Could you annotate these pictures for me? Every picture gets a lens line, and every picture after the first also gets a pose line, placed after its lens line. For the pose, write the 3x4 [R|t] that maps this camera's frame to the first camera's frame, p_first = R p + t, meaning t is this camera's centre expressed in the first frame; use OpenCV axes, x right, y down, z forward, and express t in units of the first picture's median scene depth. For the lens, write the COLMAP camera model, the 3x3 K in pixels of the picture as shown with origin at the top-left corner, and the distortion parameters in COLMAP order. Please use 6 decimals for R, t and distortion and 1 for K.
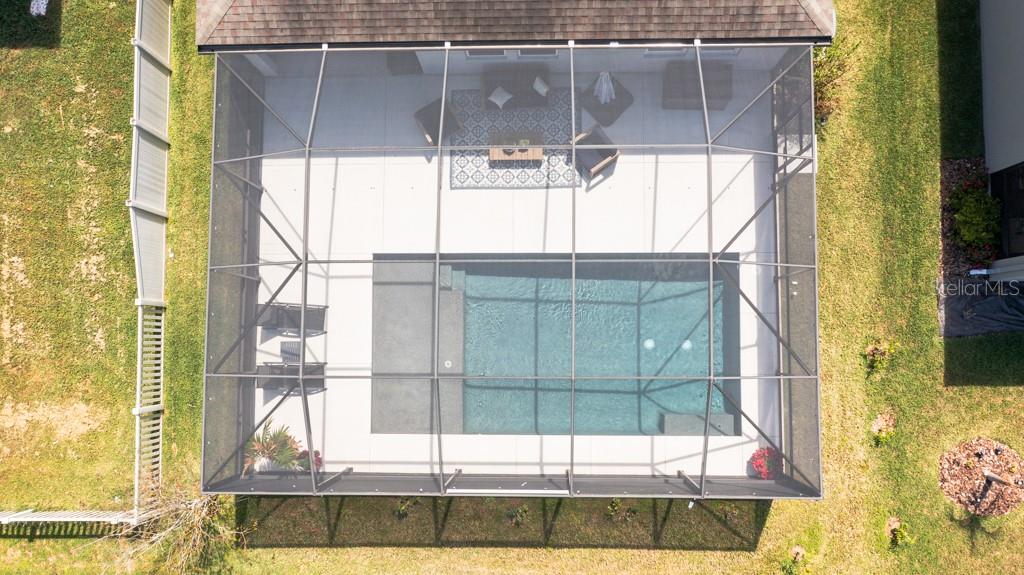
lens RADIAL K [[808.5, 0, 510.5], [0, 808.5, 285.9], [0, 0, 1]] dist [-0.001750, 0.036935]
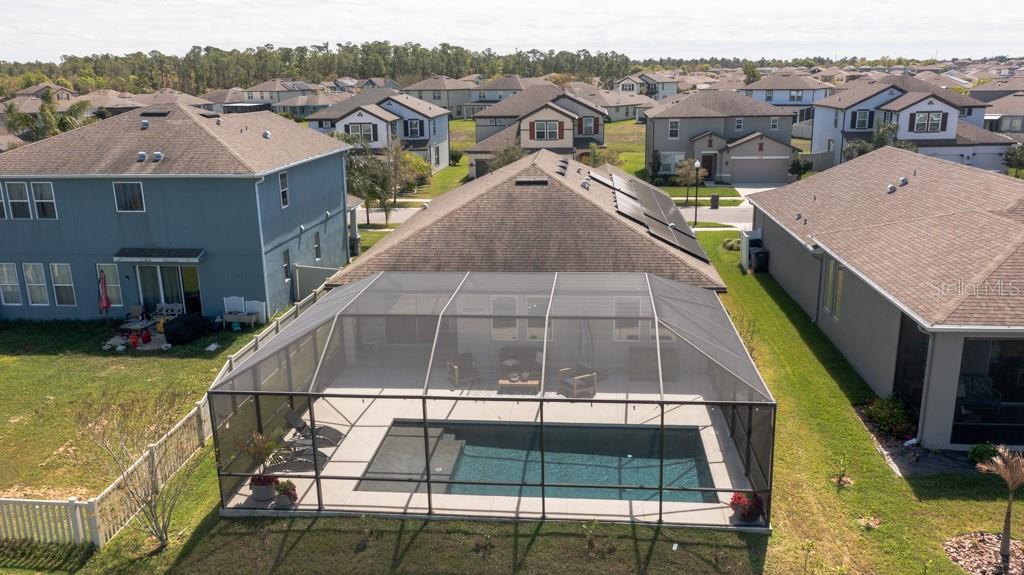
lens RADIAL K [[808.5, 0, 510.5], [0, 808.5, 285.9], [0, 0, 1]] dist [-0.001750, 0.036935]
pose [[0.994993, 0.048867, -0.087179, 0.100761], [-0.098388, 0.325766, -0.940317, 1.037335], [-0.017551, 0.944187, 0.328943, 0.417370]]
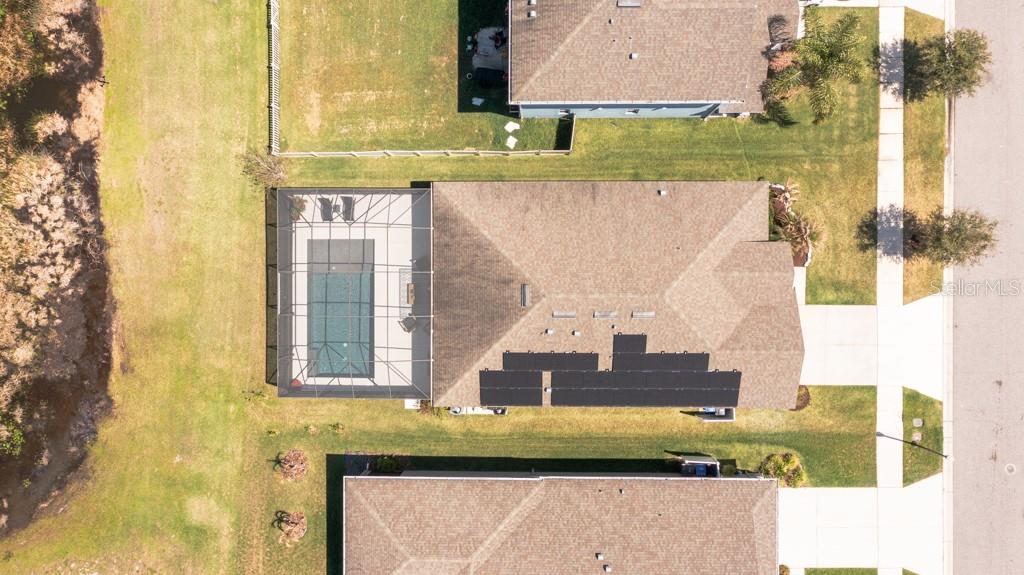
lens RADIAL K [[808.5, 0, 510.5], [0, 808.5, 285.9], [0, 0, 1]] dist [-0.001750, 0.036935]
pose [[0.001941, 0.998815, 0.048638, -0.148153], [-0.993345, -0.003675, 0.115120, -0.786733], [0.115162, -0.048538, 0.992160, -1.562657]]
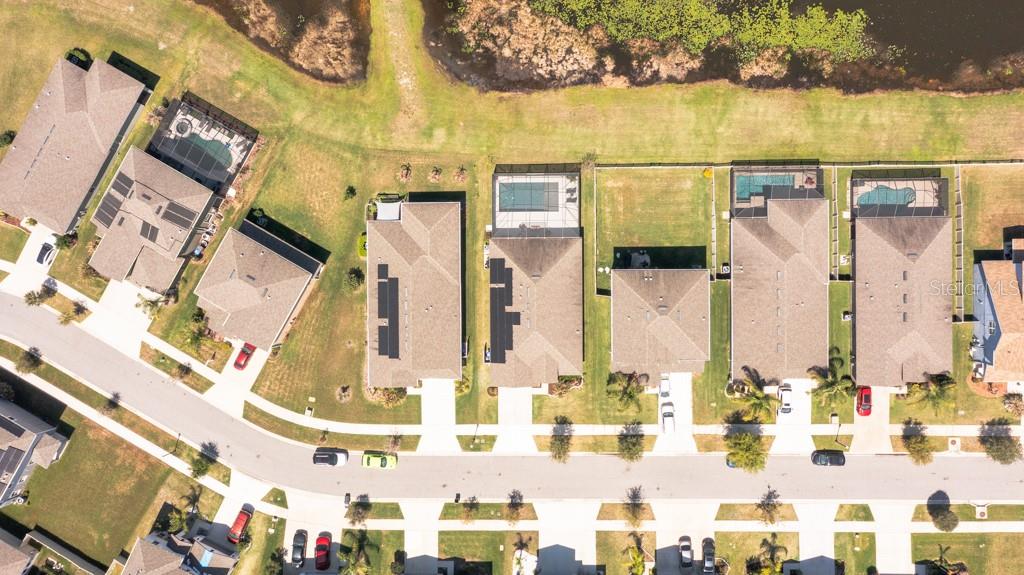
lens RADIAL K [[808.5, 0, 510.5], [0, 808.5, 285.9], [0, 0, 1]] dist [-0.001750, 0.036935]
pose [[-0.996973, 0.007754, 0.077361, -0.279079], [-0.001693, -0.996943, 0.078109, -1.085480], [0.077730, 0.077742, 0.993939, -5.085674]]
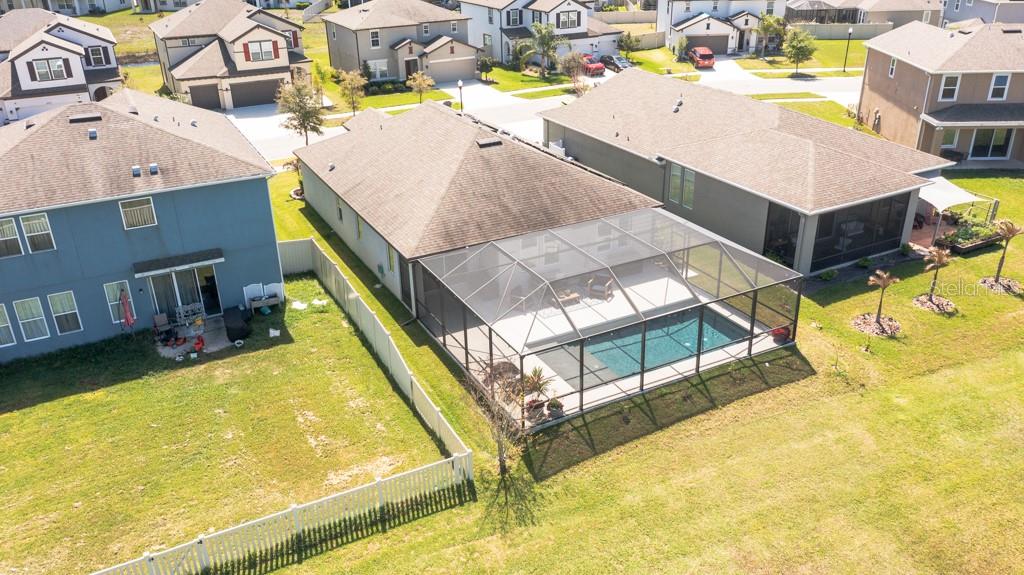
lens RADIAL K [[808.5, 0, 510.5], [0, 808.5, 285.9], [0, 0, 1]] dist [-0.001750, 0.036935]
pose [[0.884502, -0.175106, 0.432428, -0.917388], [0.463643, 0.432997, -0.773013, 1.219409], [-0.051881, 0.884223, 0.464174, 0.113461]]
